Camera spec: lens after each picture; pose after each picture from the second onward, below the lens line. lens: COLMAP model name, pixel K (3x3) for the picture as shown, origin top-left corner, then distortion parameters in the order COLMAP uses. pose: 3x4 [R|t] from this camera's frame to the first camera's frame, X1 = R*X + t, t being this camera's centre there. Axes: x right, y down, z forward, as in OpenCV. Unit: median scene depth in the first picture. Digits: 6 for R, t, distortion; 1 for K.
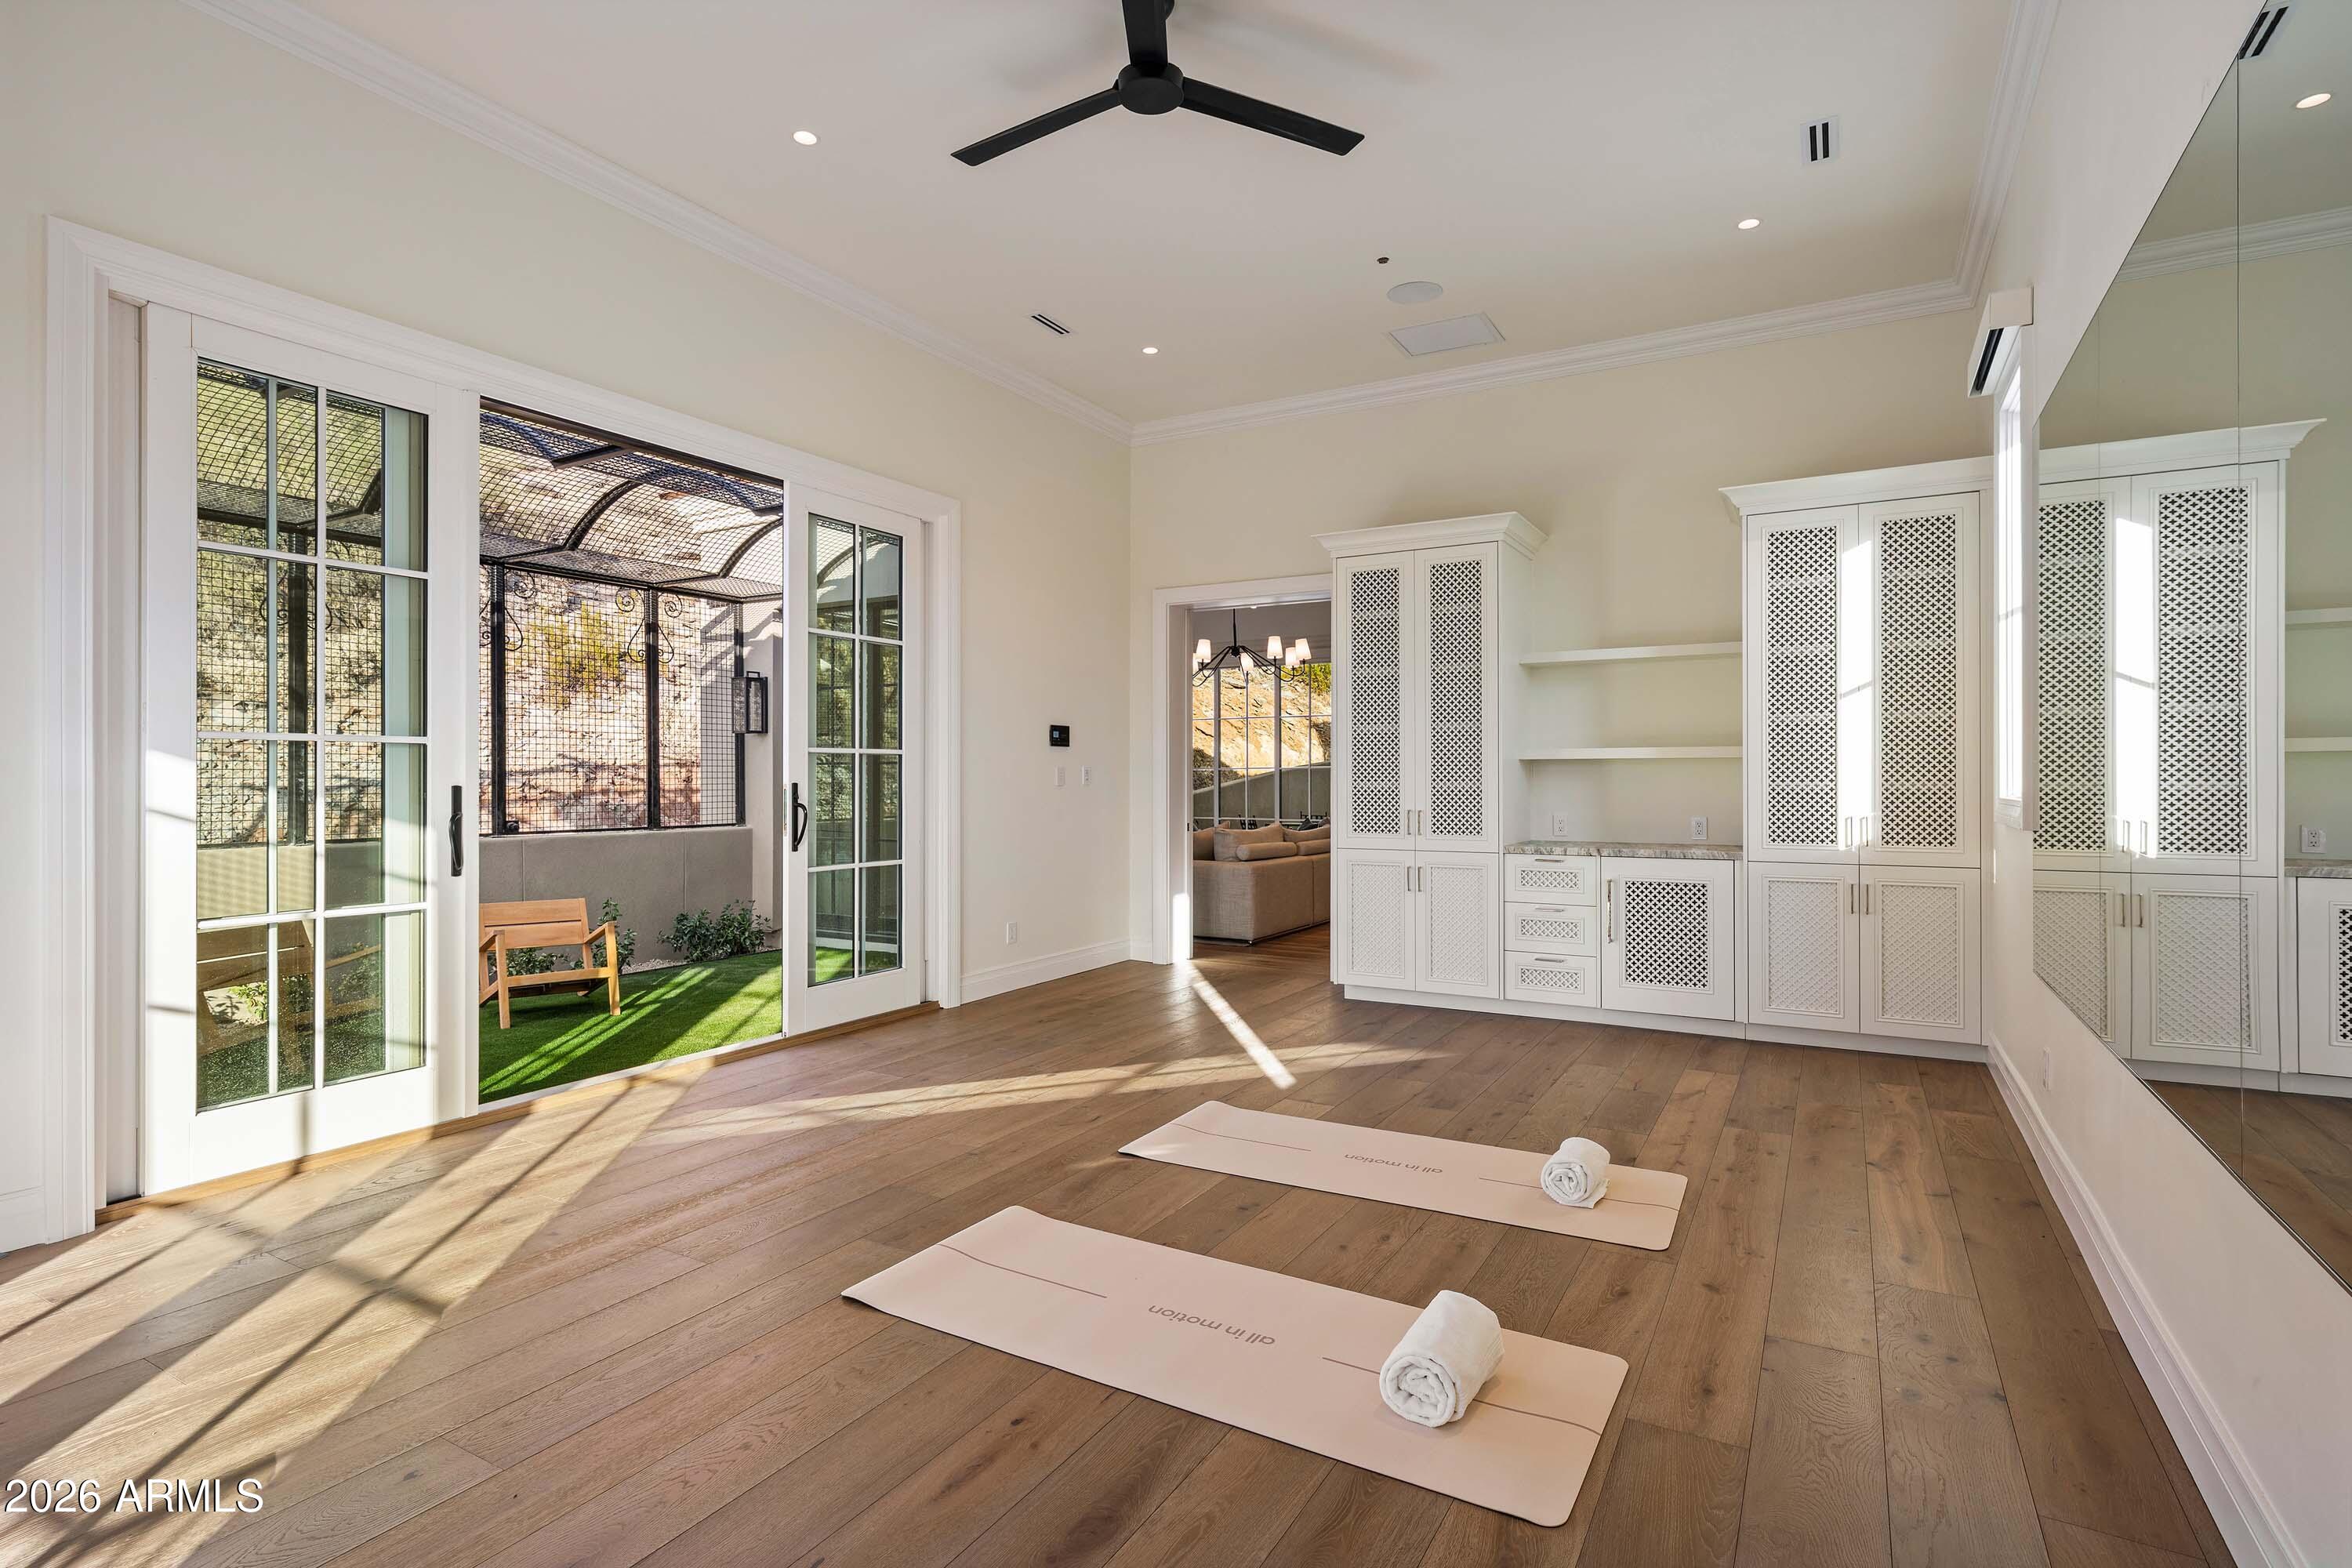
lens RADIAL K [[1143.4, 0, 1180.8], [0, 1143.4, 783.3], [0, 0, 1]] dist [0.002935, 0.000139]
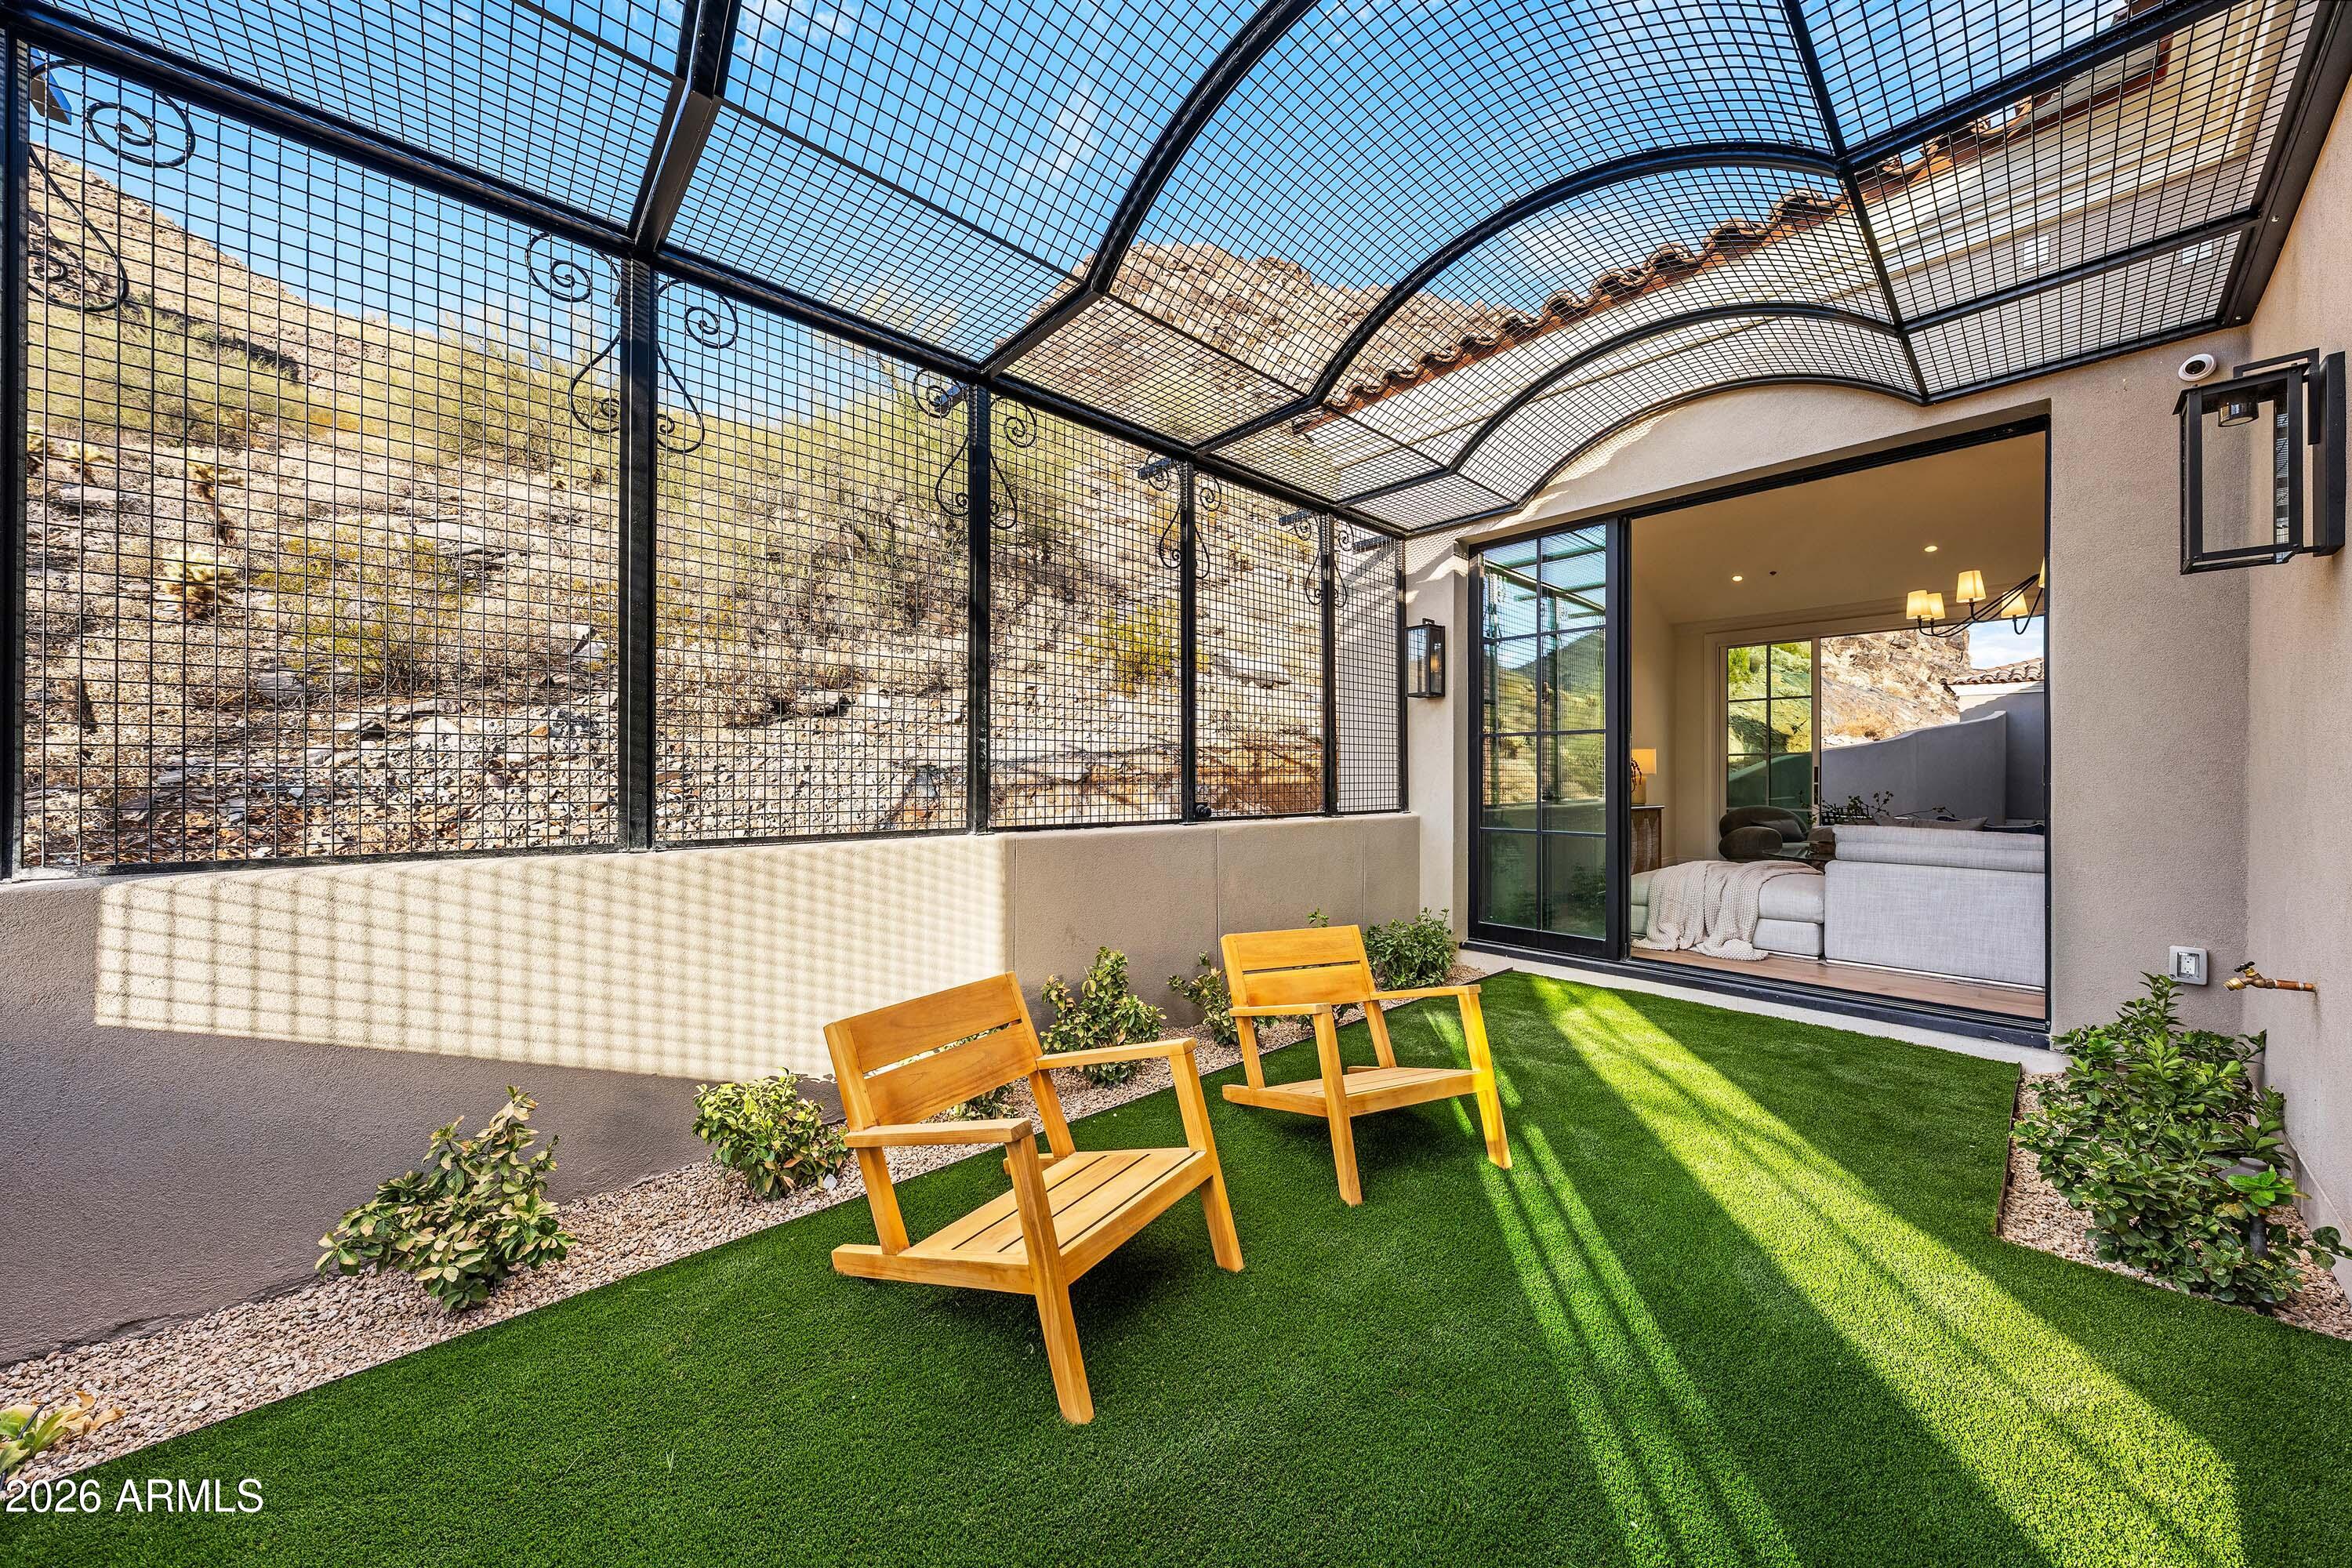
lens RADIAL K [[809.6, 0, 1175.9], [0, 809.6, 778.8], [0, 0, 1]] dist [0.000307, 0.000000]
pose [[0.949450, 0.005599, -0.313869, -0.356916], [-0.005888, 0.999983, 0.000026, 0.014120], [0.313864, 0.001823, 0.949466, 0.403616]]
